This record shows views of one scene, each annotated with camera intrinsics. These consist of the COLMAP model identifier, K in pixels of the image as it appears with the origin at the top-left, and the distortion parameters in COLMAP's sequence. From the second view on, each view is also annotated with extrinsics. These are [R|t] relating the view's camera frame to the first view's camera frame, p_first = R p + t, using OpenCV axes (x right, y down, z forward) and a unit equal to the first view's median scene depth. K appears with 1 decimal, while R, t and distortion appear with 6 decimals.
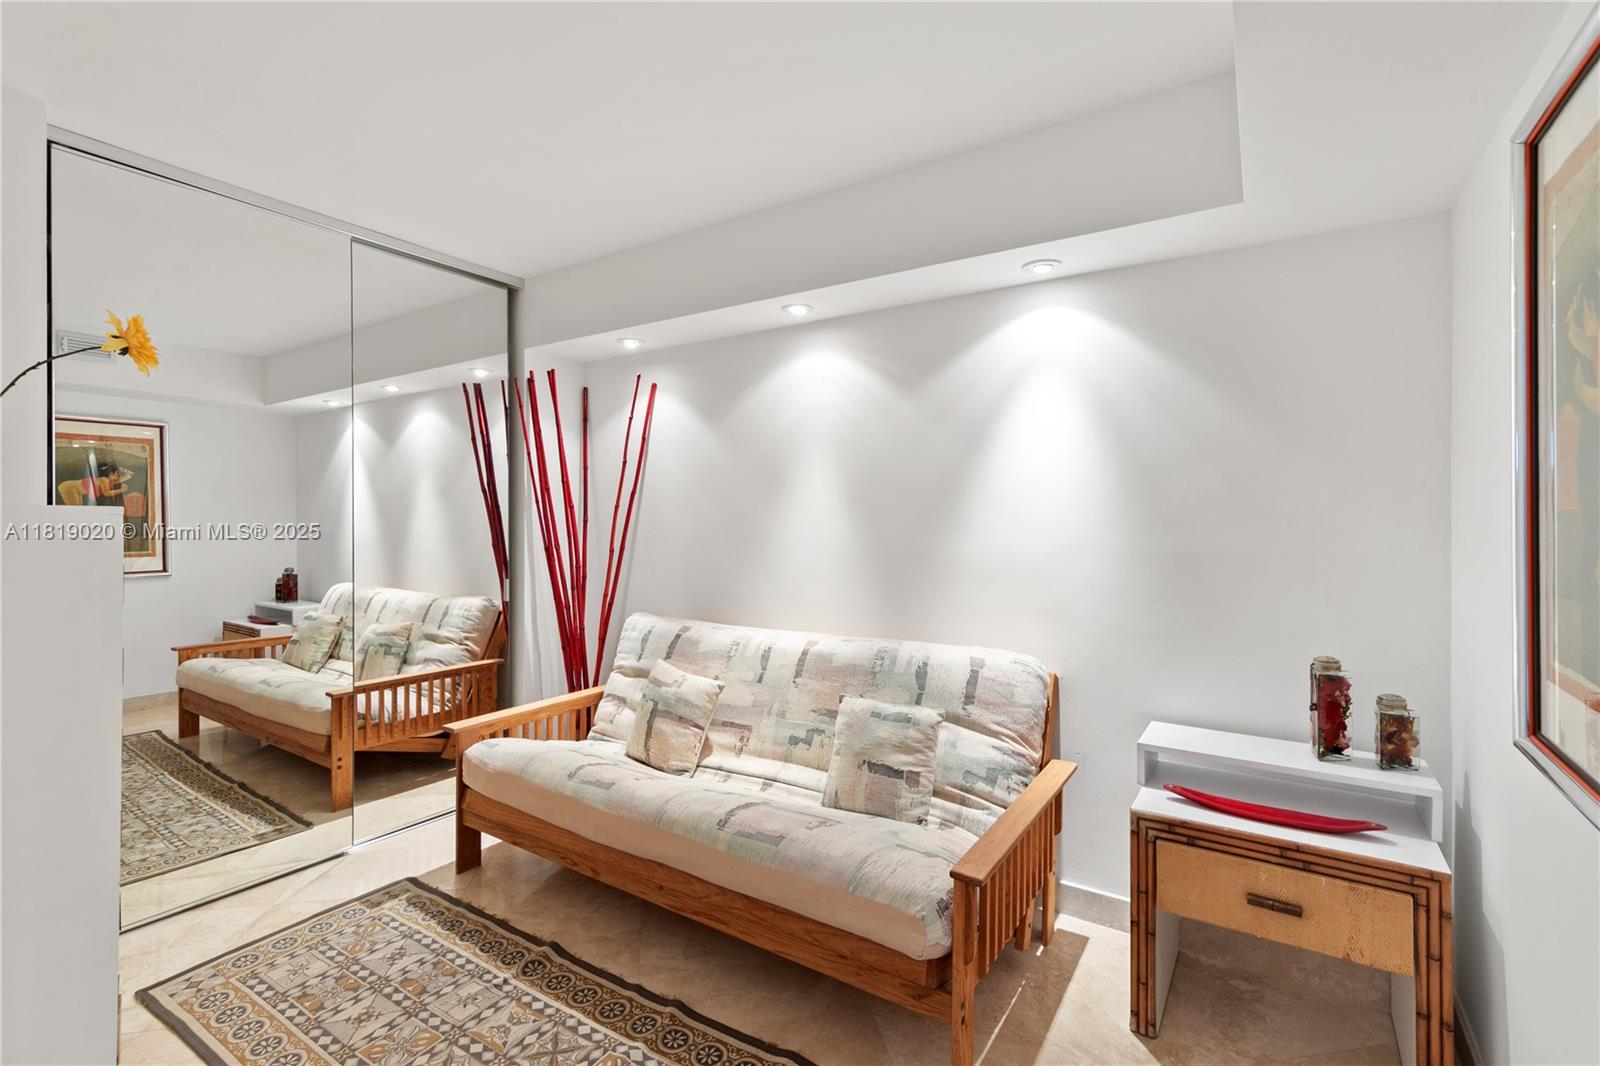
lens RADIAL K [[716.8, 0, 802.6], [0, 716.8, 526.3], [0, 0, 1]] dist [0.003910, 0.000957]
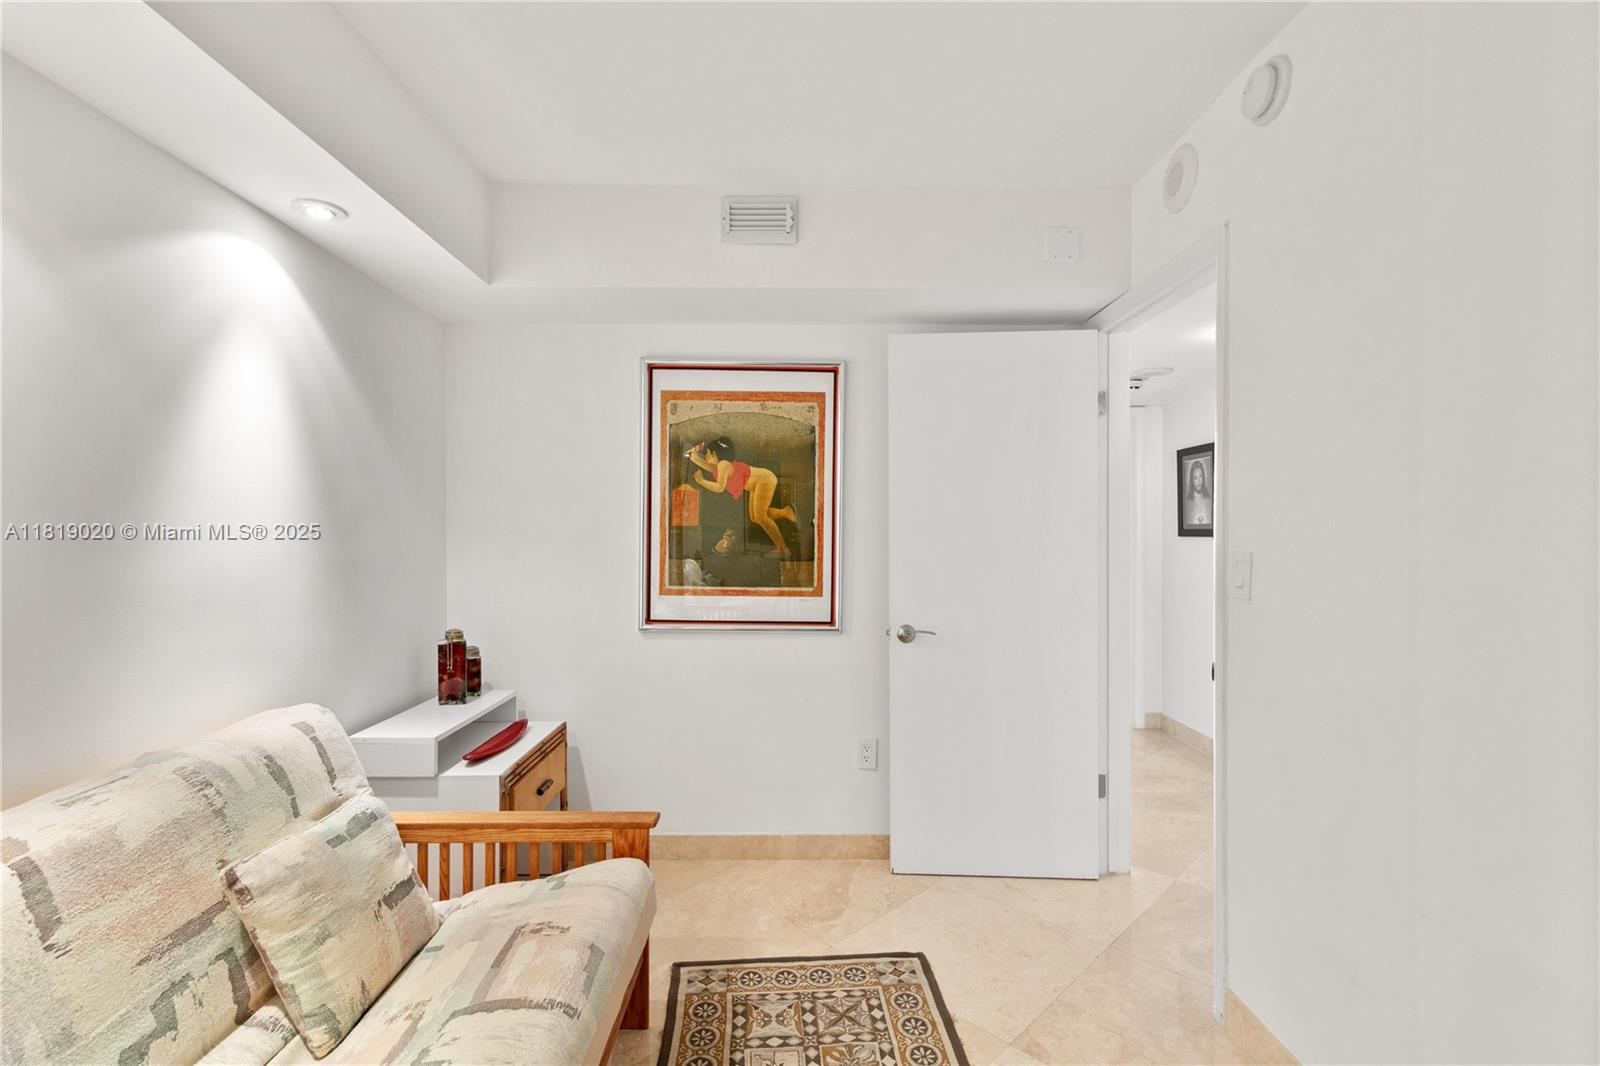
lens RADIAL K [[716.8, 0, 802.6], [0, 716.8, 526.3], [0, 0, 1]] dist [0.003910, 0.000957]
pose [[-0.564674, 0.004864, 0.825299, -0.595717], [0.000479, 0.999984, -0.005566, -0.006354], [-0.825314, -0.002748, -0.564668, 0.944174]]
